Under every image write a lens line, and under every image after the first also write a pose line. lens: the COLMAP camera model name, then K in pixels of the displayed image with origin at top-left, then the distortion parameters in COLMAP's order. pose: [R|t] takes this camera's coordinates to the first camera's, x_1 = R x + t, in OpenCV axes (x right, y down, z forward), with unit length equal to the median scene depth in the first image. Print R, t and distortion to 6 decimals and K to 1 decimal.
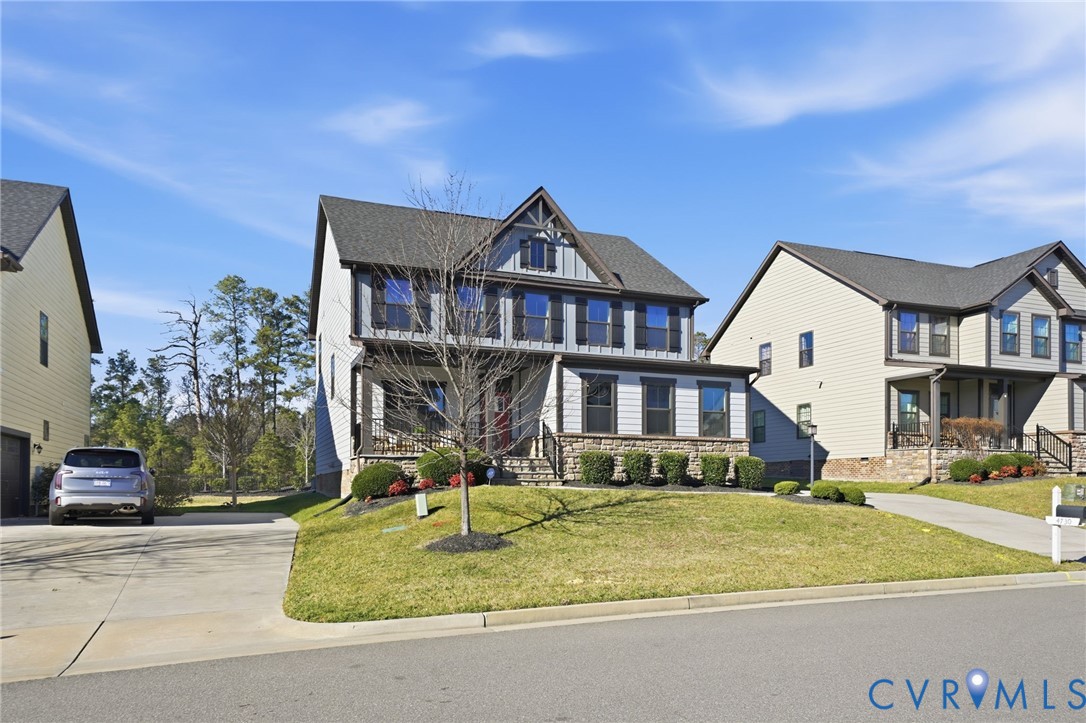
lens RADIAL K [[705.6, 0, 543.0], [0, 705.6, 361.5], [0, 0, 1]] dist [0.023363, -0.001095]
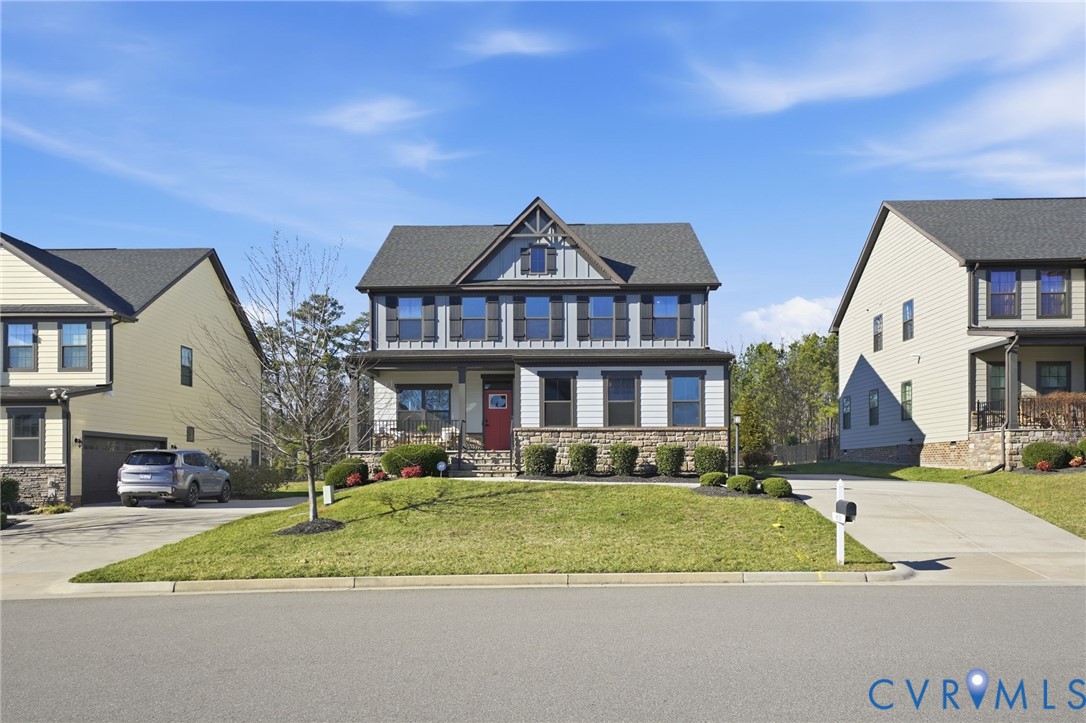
lens RADIAL K [[699.1, 0, 543.0], [0, 699.1, 337.5], [0, 0, 1]] dist [0.019381, 0.000987]
pose [[0.930968, -0.072029, -0.357926, 0.375929], [0.067817, 0.997401, -0.024327, -0.007205], [0.358748, -0.001626, 0.933433, 0.006844]]
